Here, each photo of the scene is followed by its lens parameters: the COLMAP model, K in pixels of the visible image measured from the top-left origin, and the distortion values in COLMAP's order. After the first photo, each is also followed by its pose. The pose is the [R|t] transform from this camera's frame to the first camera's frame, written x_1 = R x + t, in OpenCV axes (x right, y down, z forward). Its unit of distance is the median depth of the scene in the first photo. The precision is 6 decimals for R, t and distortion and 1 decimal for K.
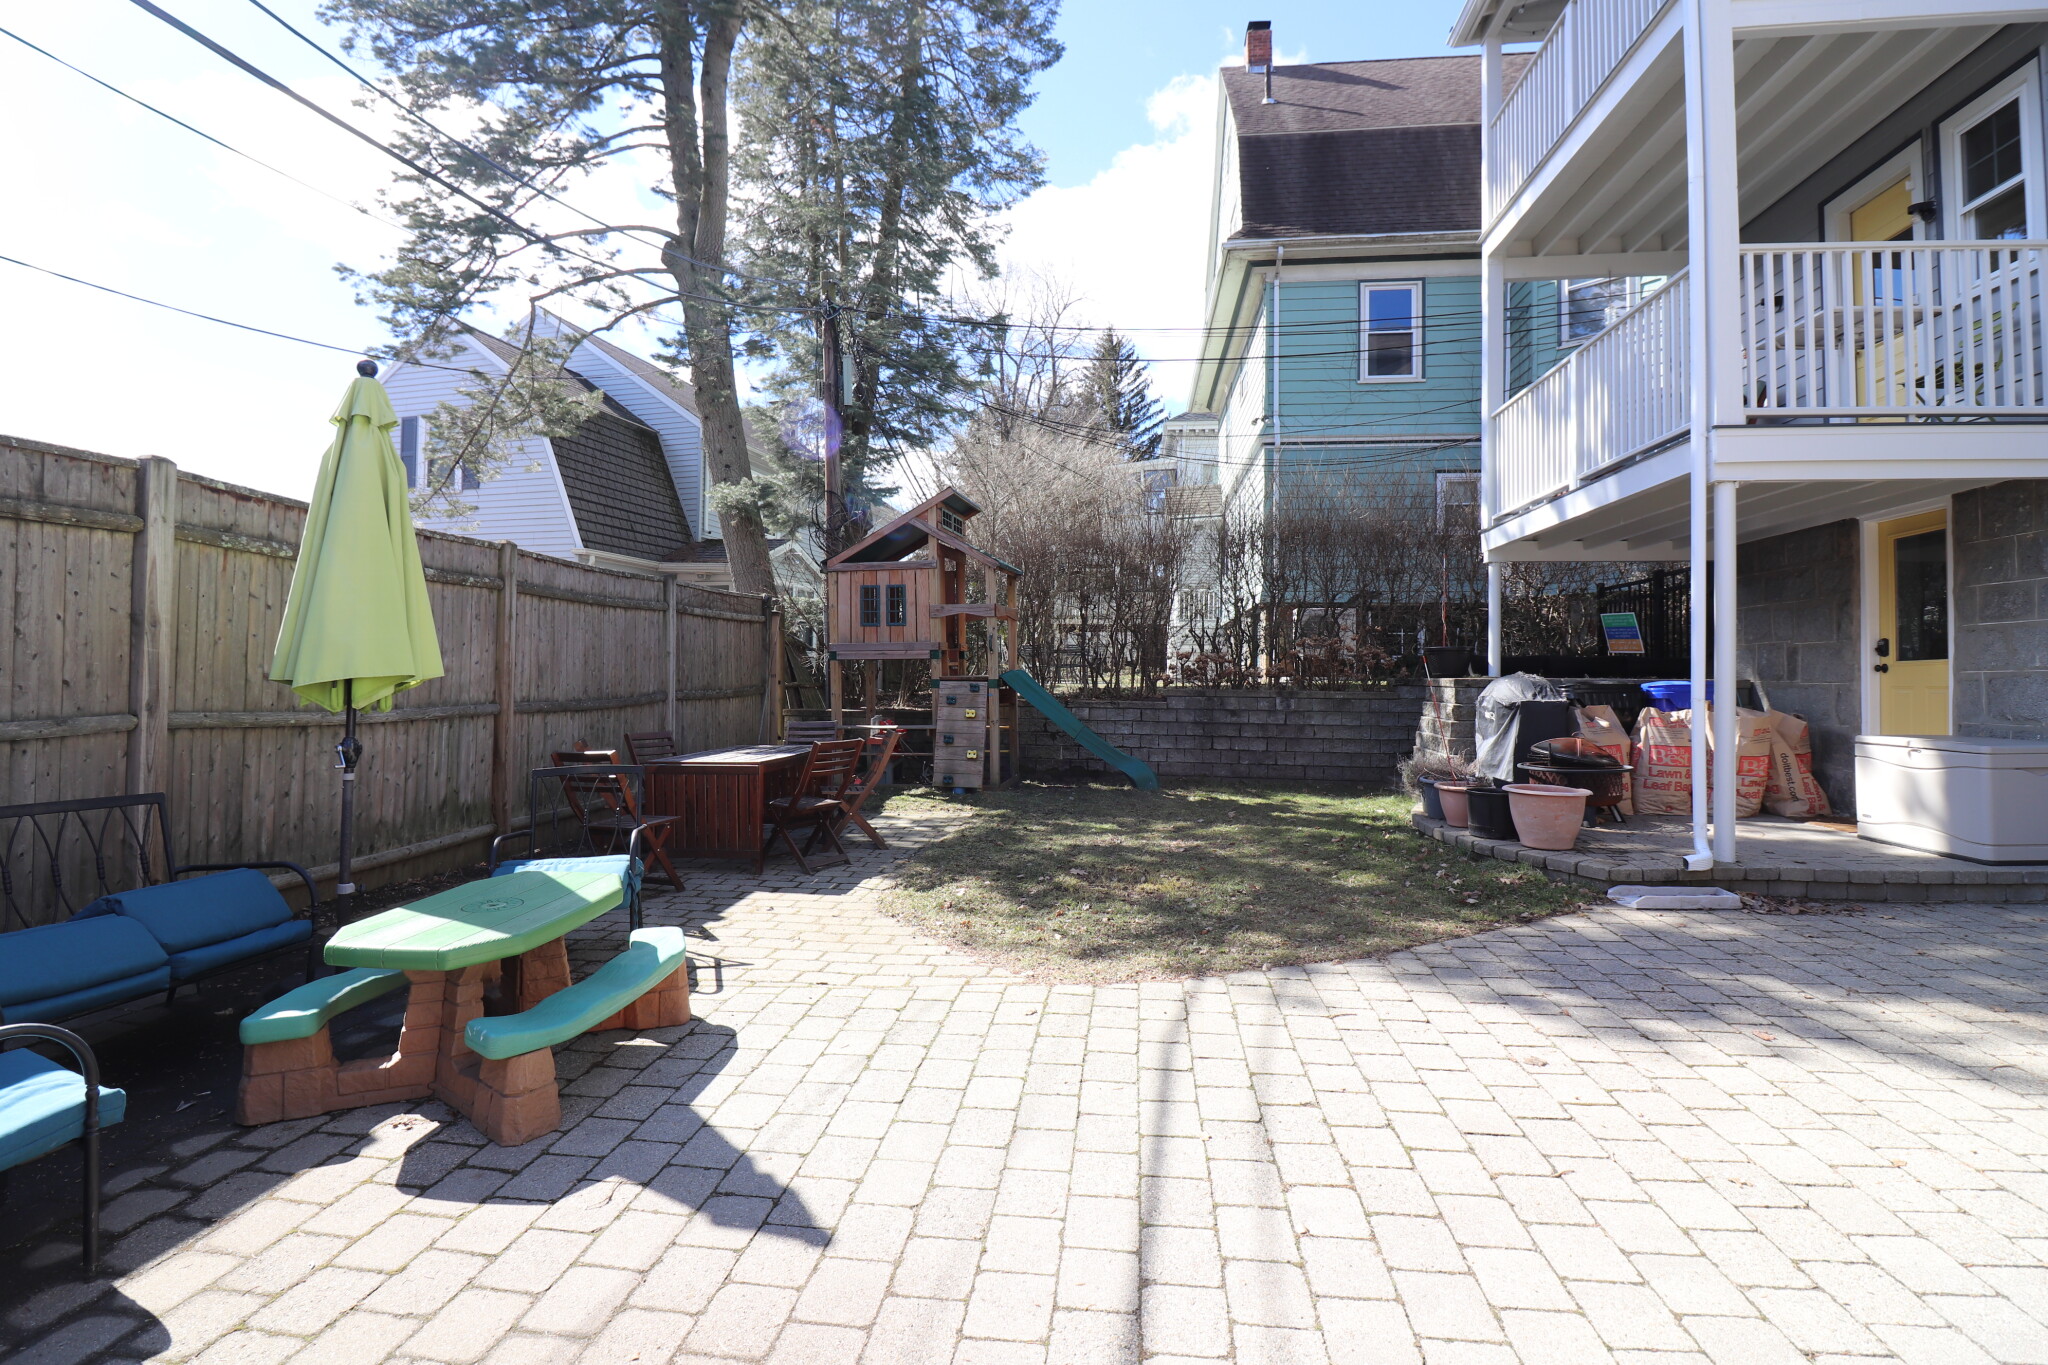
lens RADIAL K [[946.8, 0, 1030.1], [0, 946.8, 668.7], [0, 0, 1]] dist [-0.003714, -0.011272]
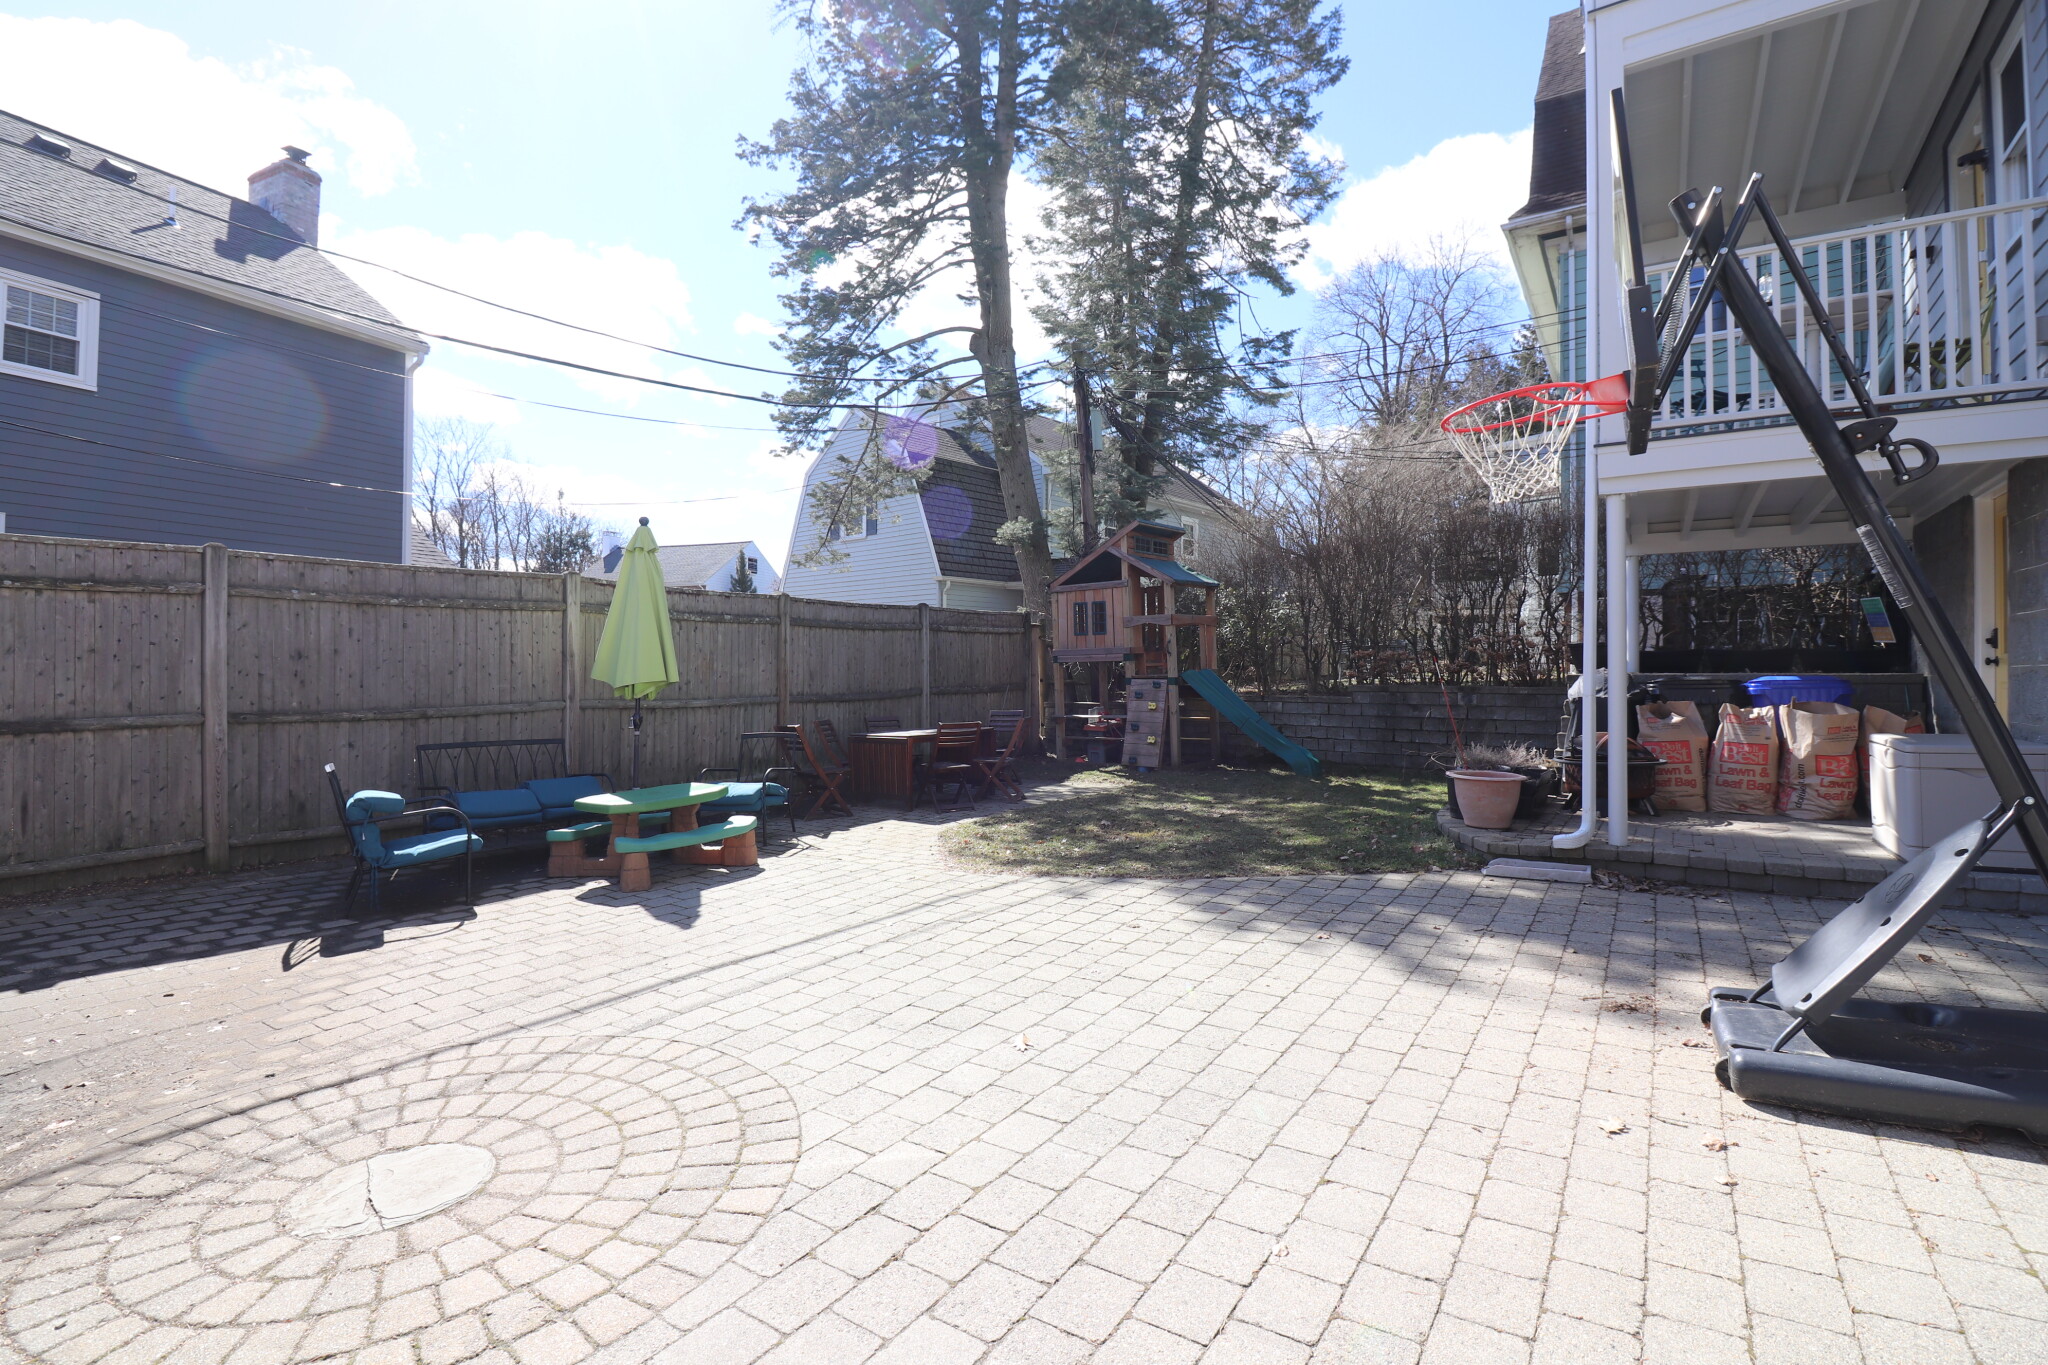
lens RADIAL K [[946.8, 0, 1033.4], [0, 946.8, 673.5], [0, 0, 1]] dist [-0.003714, -0.011272]
pose [[0.894041, -0.008127, -0.447911, 0.456852], [0.012835, 0.999890, 0.007476, -0.006608], [0.447801, -0.012433, 0.894047, -0.196840]]
